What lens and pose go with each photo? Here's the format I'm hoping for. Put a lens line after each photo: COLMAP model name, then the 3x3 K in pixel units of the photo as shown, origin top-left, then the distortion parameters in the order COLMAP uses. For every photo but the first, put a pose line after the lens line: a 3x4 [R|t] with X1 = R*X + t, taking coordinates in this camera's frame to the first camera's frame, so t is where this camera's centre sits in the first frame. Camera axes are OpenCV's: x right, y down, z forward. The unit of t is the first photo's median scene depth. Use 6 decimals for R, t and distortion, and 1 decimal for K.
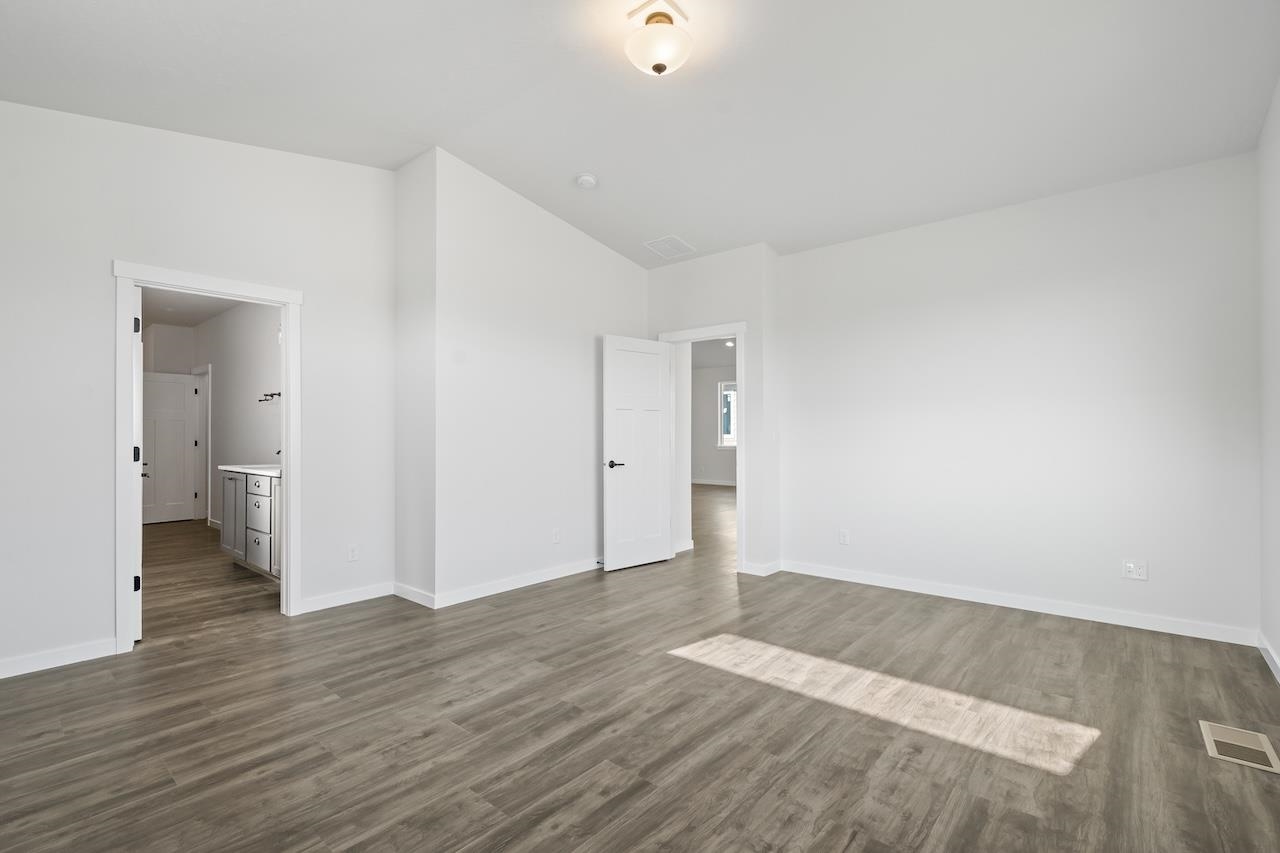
lens RADIAL K [[577.6, 0, 640.6], [0, 577.6, 427.9], [0, 0, 1]] dist [-0.002989, 0.000702]
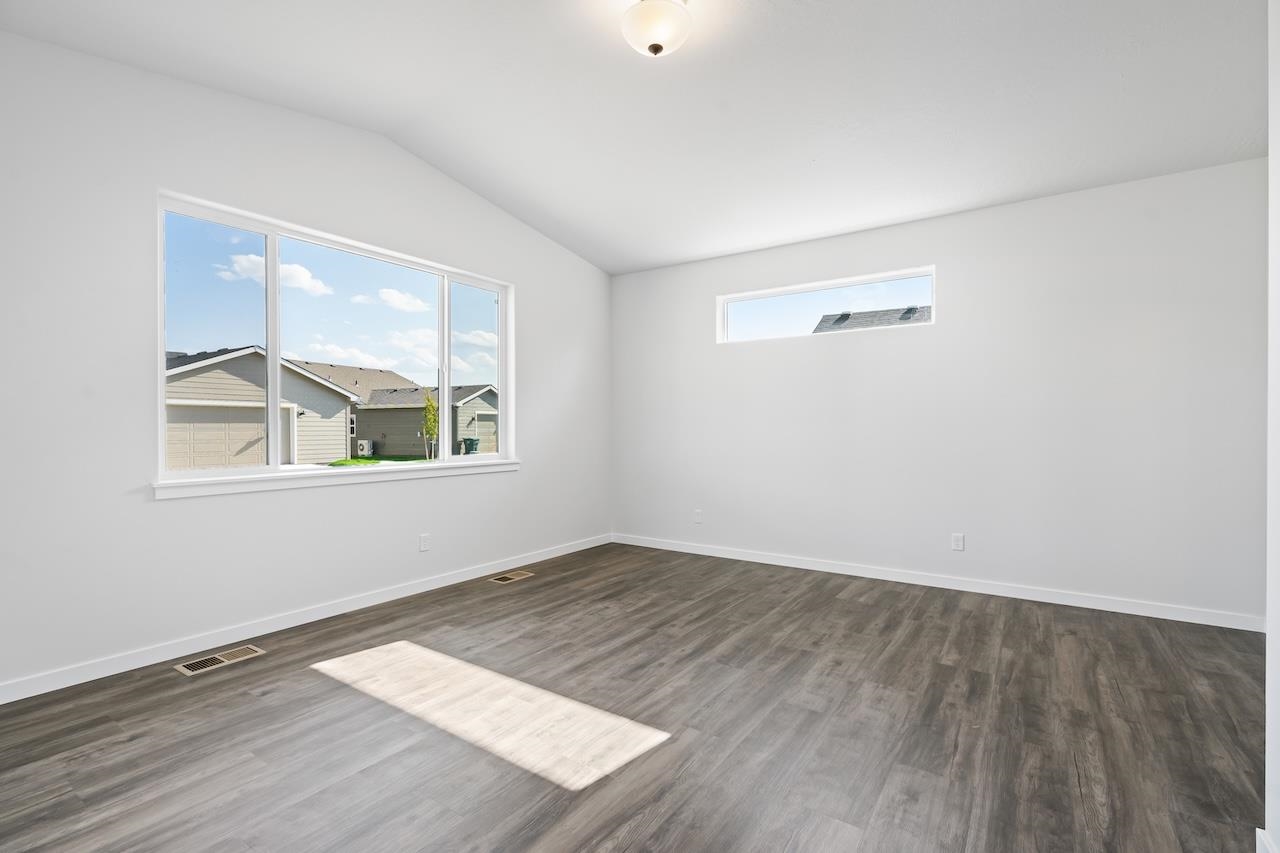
lens RADIAL K [[577.6, 0, 639.8], [0, 577.6, 429.3], [0, 0, 1]] dist [-0.002989, 0.000702]
pose [[-0.994106, 0.003793, -0.108347, 0.188433], [0.004843, 0.999944, -0.009435, 0.025882], [0.108305, -0.009904, -0.994068, 2.222761]]
